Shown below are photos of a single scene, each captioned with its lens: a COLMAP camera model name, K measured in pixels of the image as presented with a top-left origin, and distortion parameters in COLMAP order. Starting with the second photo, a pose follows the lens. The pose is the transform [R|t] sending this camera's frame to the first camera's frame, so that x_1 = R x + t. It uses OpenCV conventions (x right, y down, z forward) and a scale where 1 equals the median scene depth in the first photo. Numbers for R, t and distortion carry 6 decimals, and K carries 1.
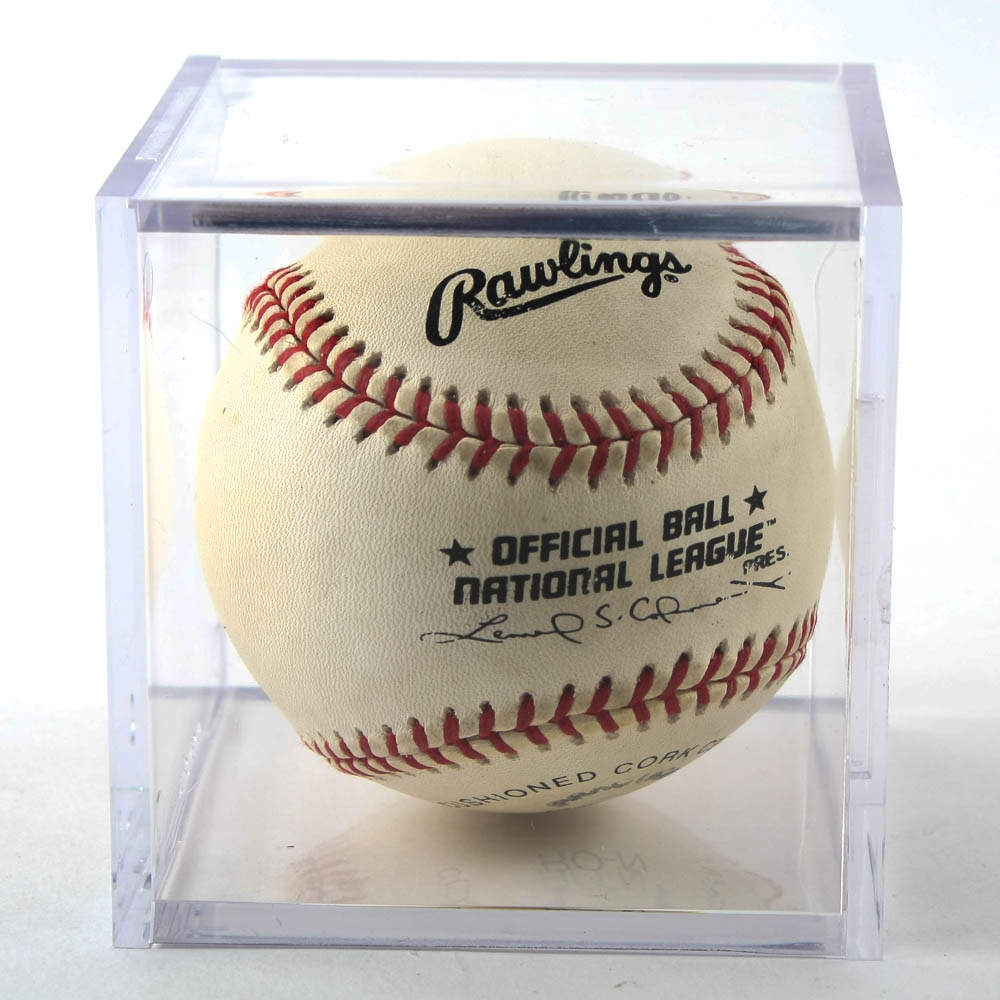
lens RADIAL K [[4487.0, 0, 500.0], [0, 4487.0, 500.0], [0, 0, 1]] dist [-0.046325, 2.697713]
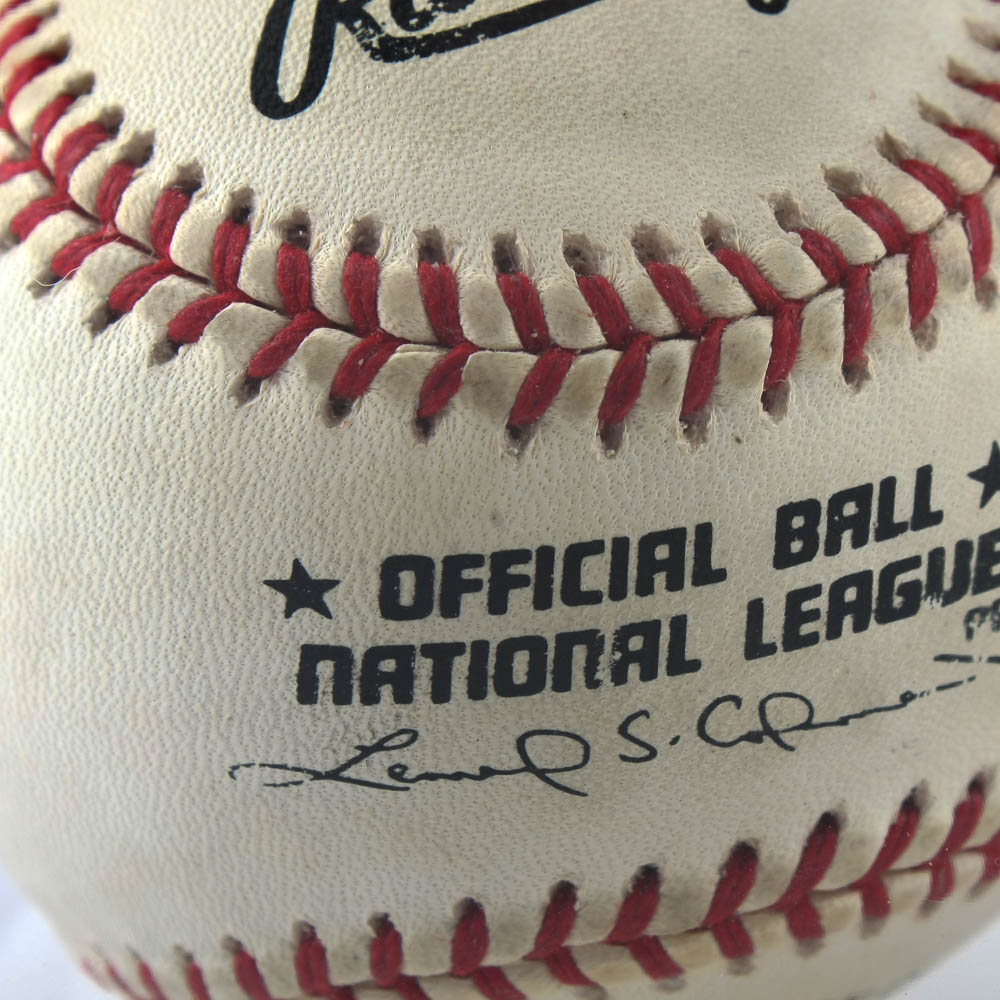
lens RADIAL K [[4487.0, 0, 500.0], [0, 4487.0, 500.0], [0, 0, 1]] dist [-0.046325, 2.697713]
pose [[0.994995, 0.017493, -0.098382, 0.052619], [-0.013216, 0.998946, 0.043959, -0.016498], [0.099047, -0.042439, 0.994177, 0.560857]]
